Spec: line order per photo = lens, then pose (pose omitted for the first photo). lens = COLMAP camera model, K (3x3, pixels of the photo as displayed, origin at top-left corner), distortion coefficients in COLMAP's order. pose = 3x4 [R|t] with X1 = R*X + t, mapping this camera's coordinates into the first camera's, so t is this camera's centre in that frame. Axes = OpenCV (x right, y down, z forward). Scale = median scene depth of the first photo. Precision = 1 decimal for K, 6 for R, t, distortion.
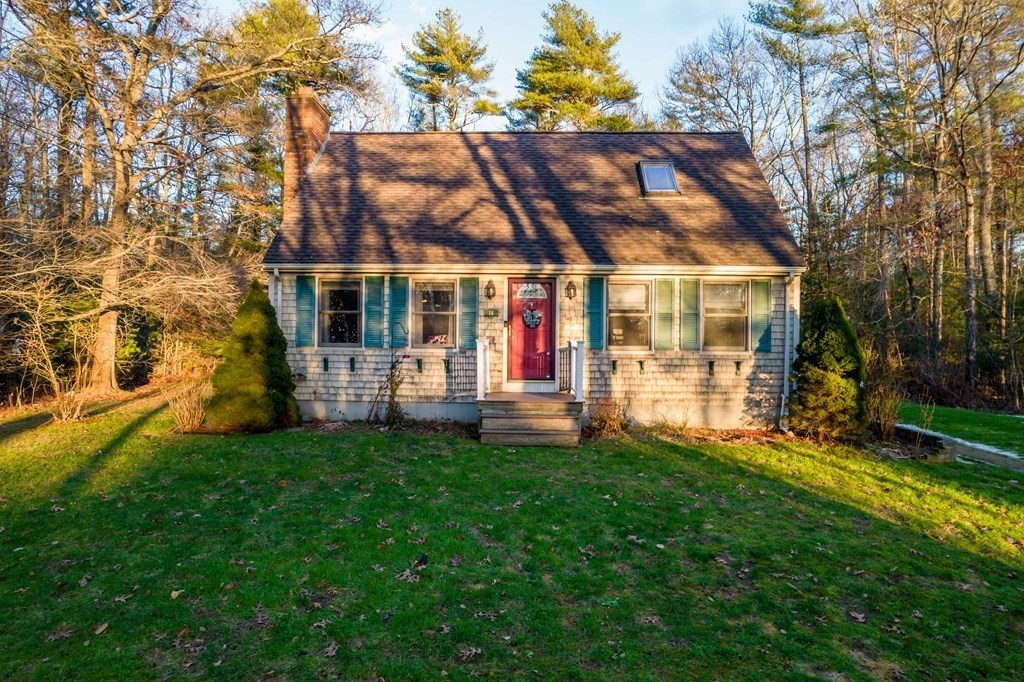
lens RADIAL K [[656.5, 0, 493.6], [0, 656.5, 330.4], [0, 0, 1]] dist [-0.038626, 0.010214]
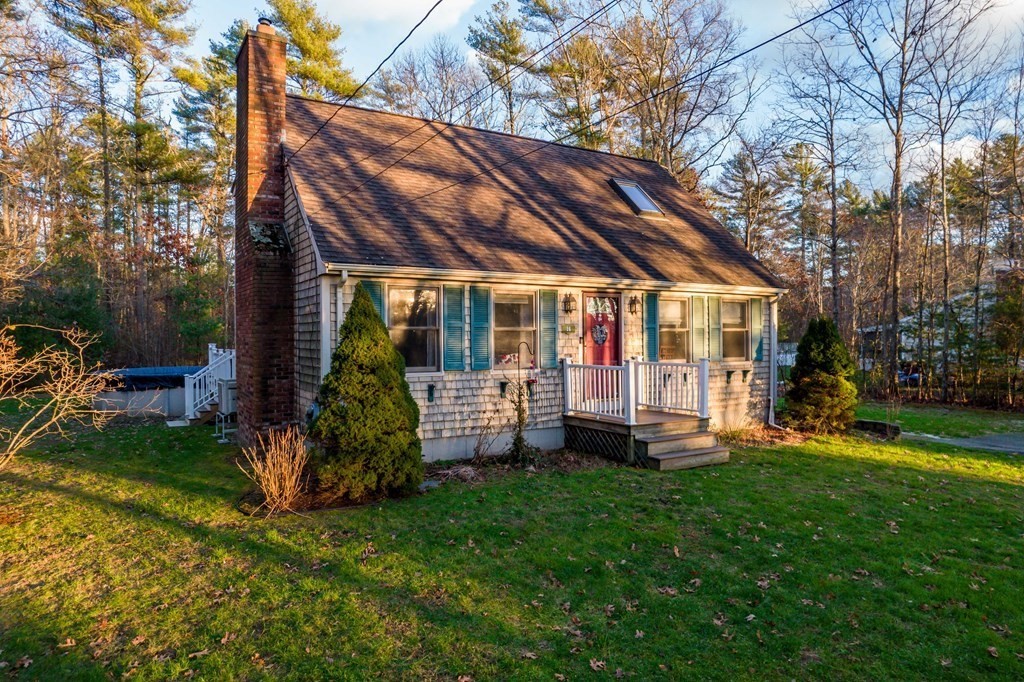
lens RADIAL K [[656.5, 0, 480.1], [0, 656.5, 328.7], [0, 0, 1]] dist [-0.038626, 0.010214]
pose [[0.834892, -0.006212, 0.550378, -0.619545], [0.007522, 0.999972, -0.000125, -0.027377], [-0.550362, 0.004245, 0.834916, 0.297617]]
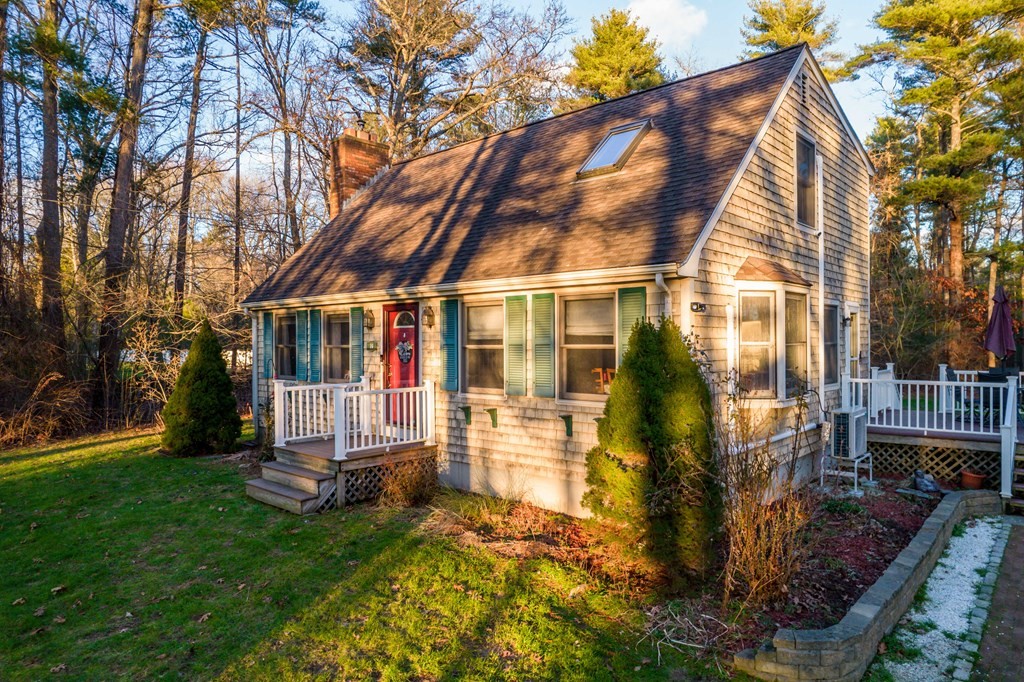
lens RADIAL K [[656.5, 0, 508.2], [0, 656.5, 340.0], [0, 0, 1]] dist [-0.038626, 0.010214]
pose [[0.780115, -0.018003, -0.625378, 0.690349], [0.014251, 0.999838, -0.011006, -0.022002], [0.625474, -0.000327, 0.780245, 0.430723]]
